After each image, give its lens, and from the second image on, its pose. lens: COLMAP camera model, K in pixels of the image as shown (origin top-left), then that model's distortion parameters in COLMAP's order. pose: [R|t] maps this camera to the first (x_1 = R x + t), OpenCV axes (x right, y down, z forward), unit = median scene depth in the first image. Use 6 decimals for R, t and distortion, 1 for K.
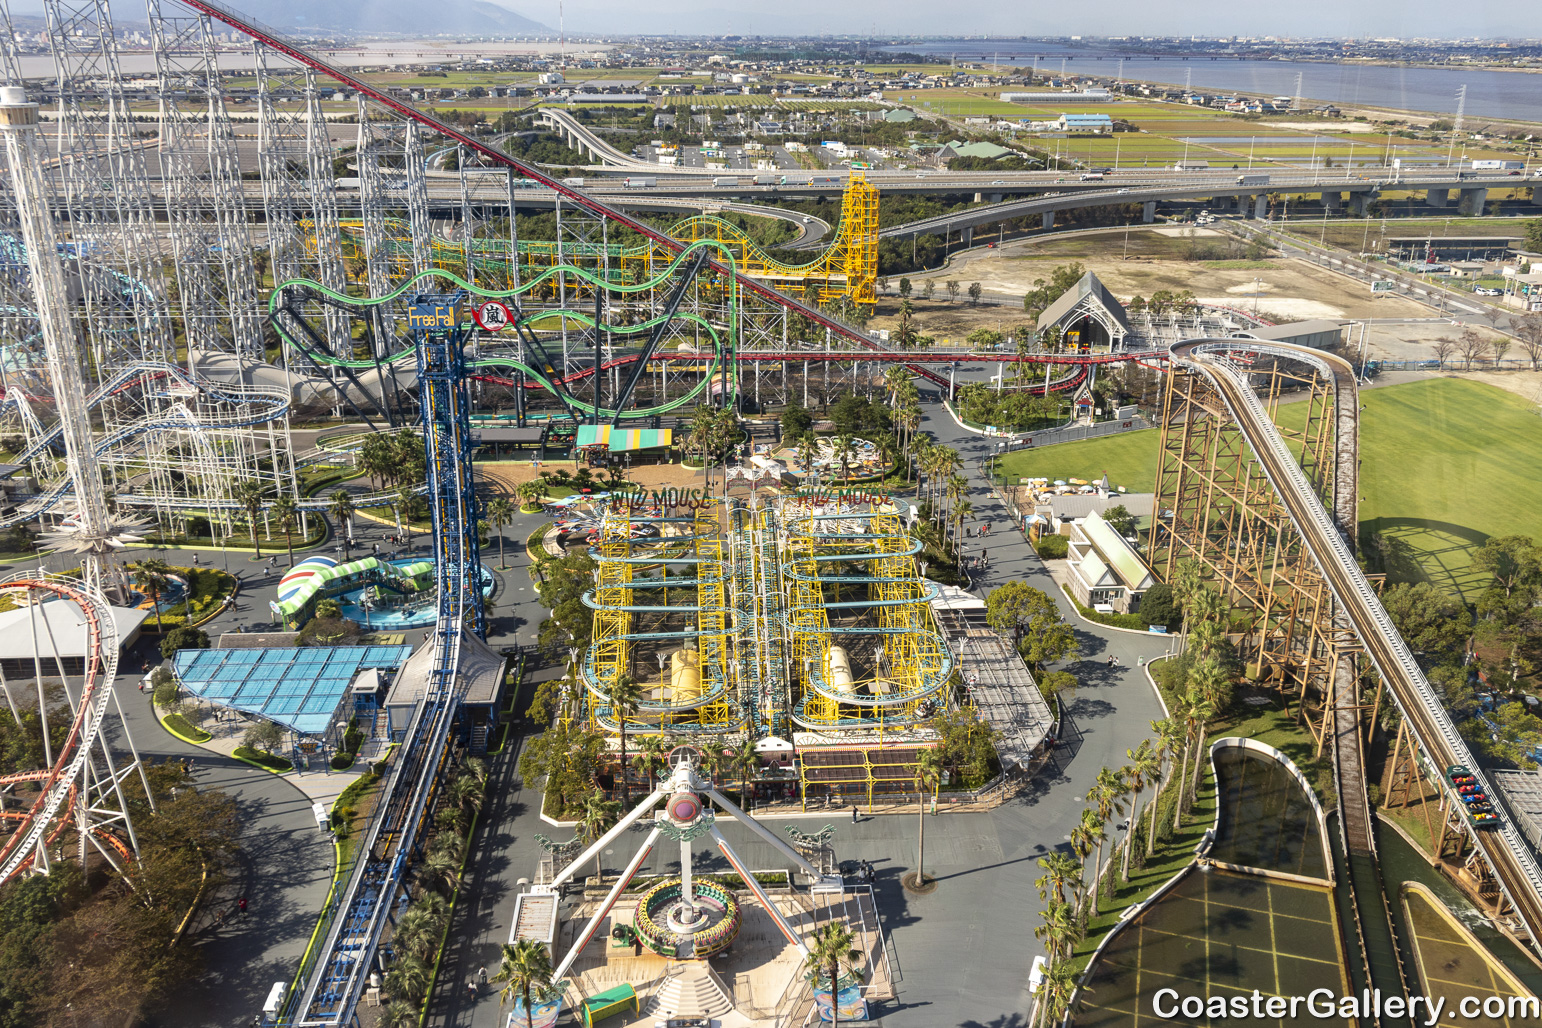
lens RADIAL K [[1248.2, 0, 748.7], [0, 1248.2, 536.9], [0, 0, 1]] dist [-0.017475, -0.004444]
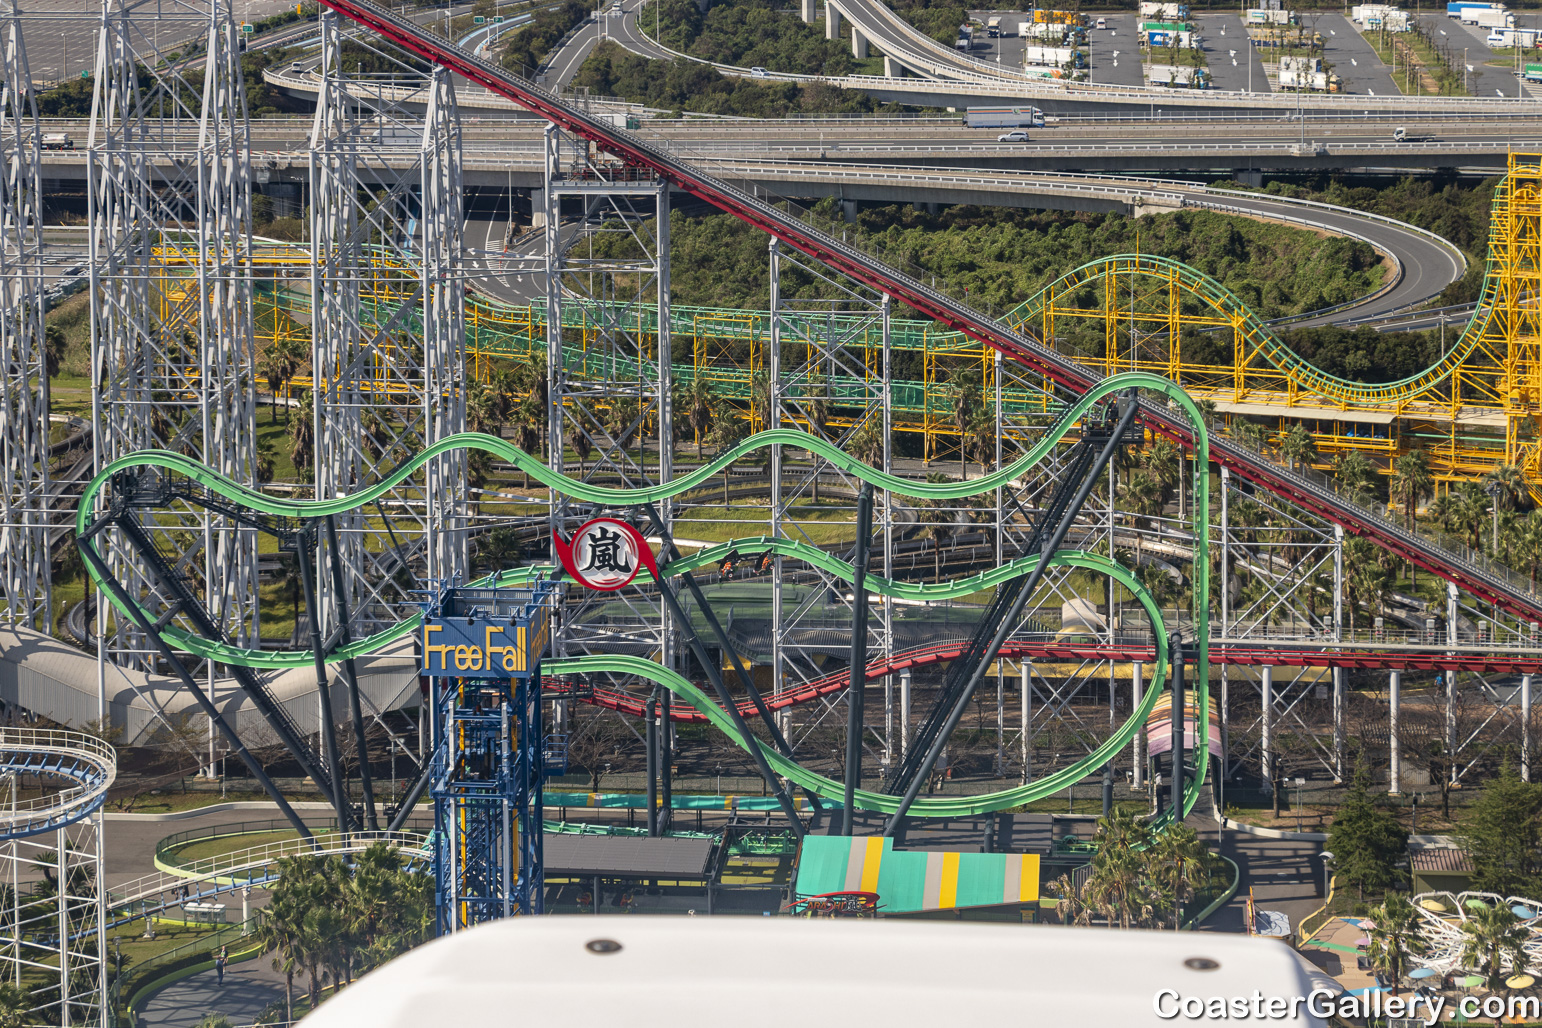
lens RADIAL K [[2798.0, 0, 771.0], [0, 2798.0, 514.0], [0, 0, 1]] dist [0.010456, -0.060329]
pose [[0.988204, 0.000819, -0.153139, -0.012318], [-0.045127, 0.957140, -0.286088, 0.071926], [0.146341, 0.289624, 0.945887, 0.146001]]
